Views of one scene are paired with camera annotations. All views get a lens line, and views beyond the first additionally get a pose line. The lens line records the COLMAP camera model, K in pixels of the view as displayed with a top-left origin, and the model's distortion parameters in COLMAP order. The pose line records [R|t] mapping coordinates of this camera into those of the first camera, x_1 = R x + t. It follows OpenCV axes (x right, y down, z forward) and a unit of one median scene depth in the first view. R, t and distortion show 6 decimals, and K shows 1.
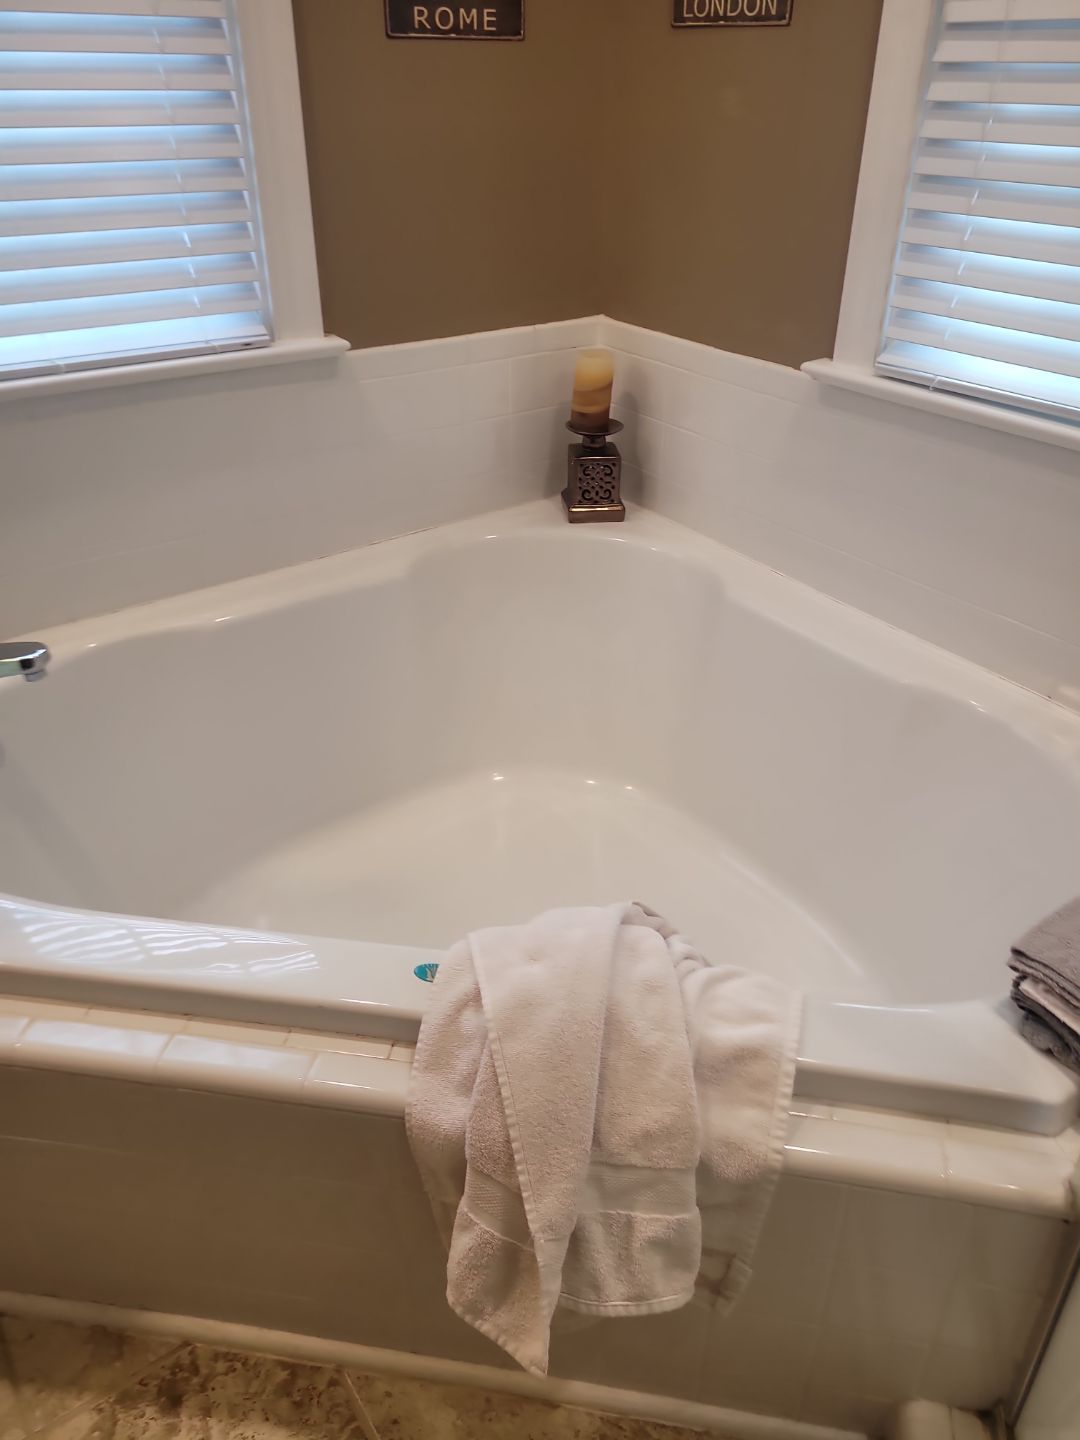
lens RADIAL K [[1082.5, 0, 545.6], [0, 1082.5, 720.0], [0, 0, 1]] dist [0.015861, 0.002343]
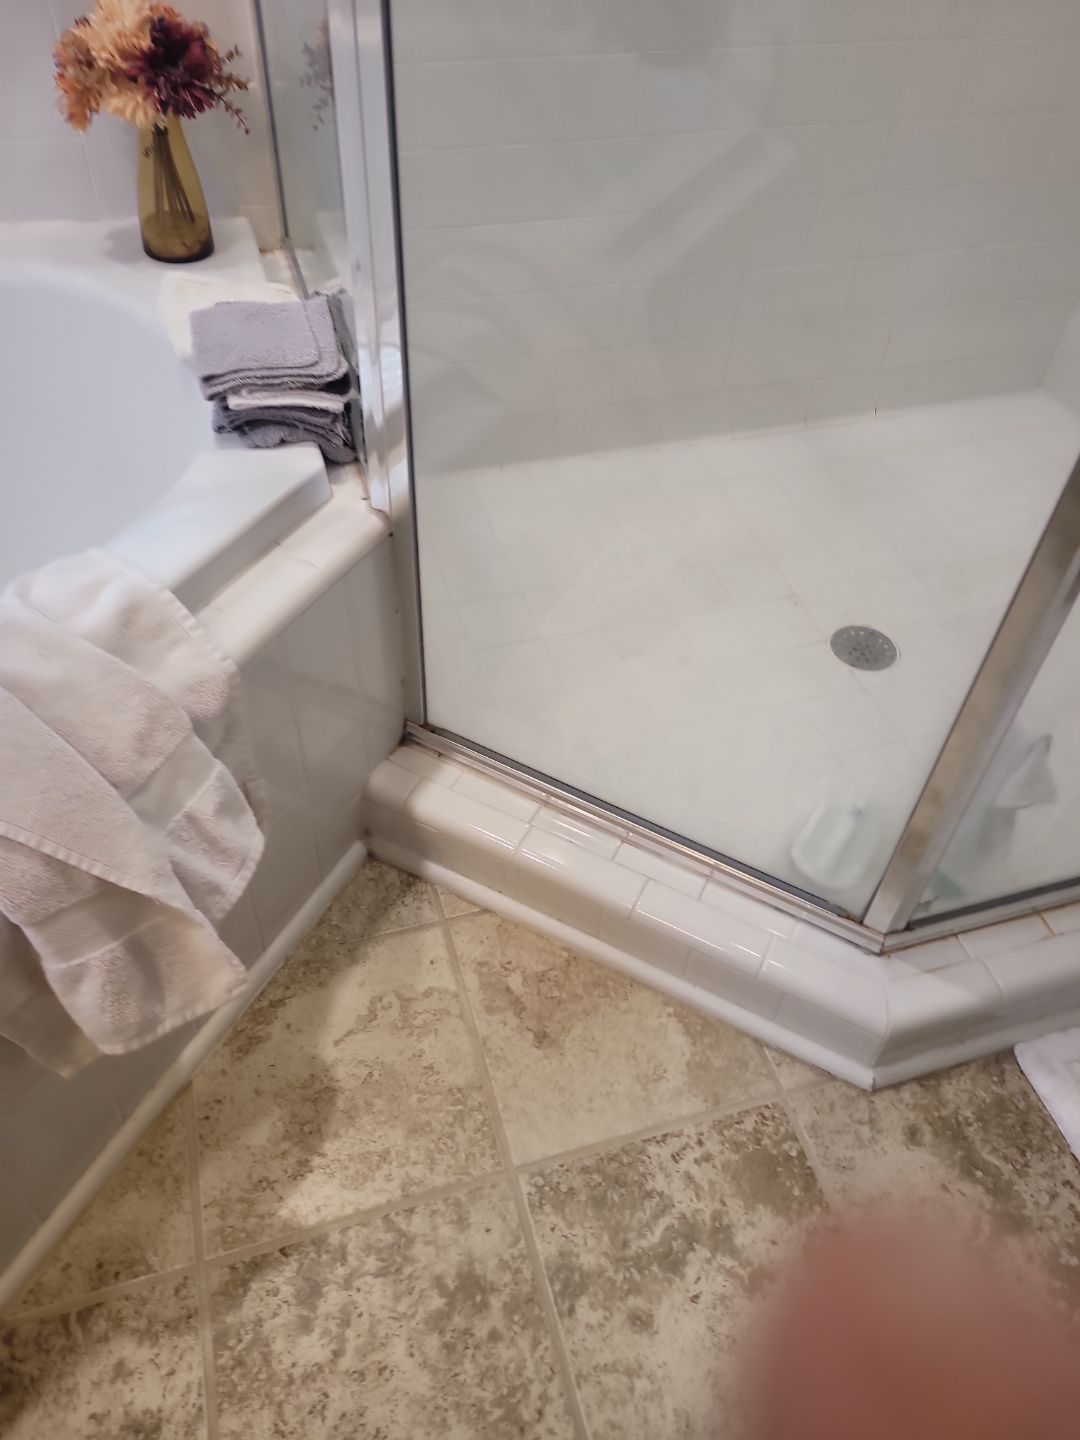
lens RADIAL K [[1100.3, 0, 554.8], [0, 1100.3, 711.4], [0, 0, 1]] dist [0.053018, -0.049747]
pose [[0.299755, -0.674808, 0.674375, -0.398236], [0.445854, 0.724024, 0.526310, 0.036402], [-0.843422, 0.142909, 0.517896, 0.227513]]
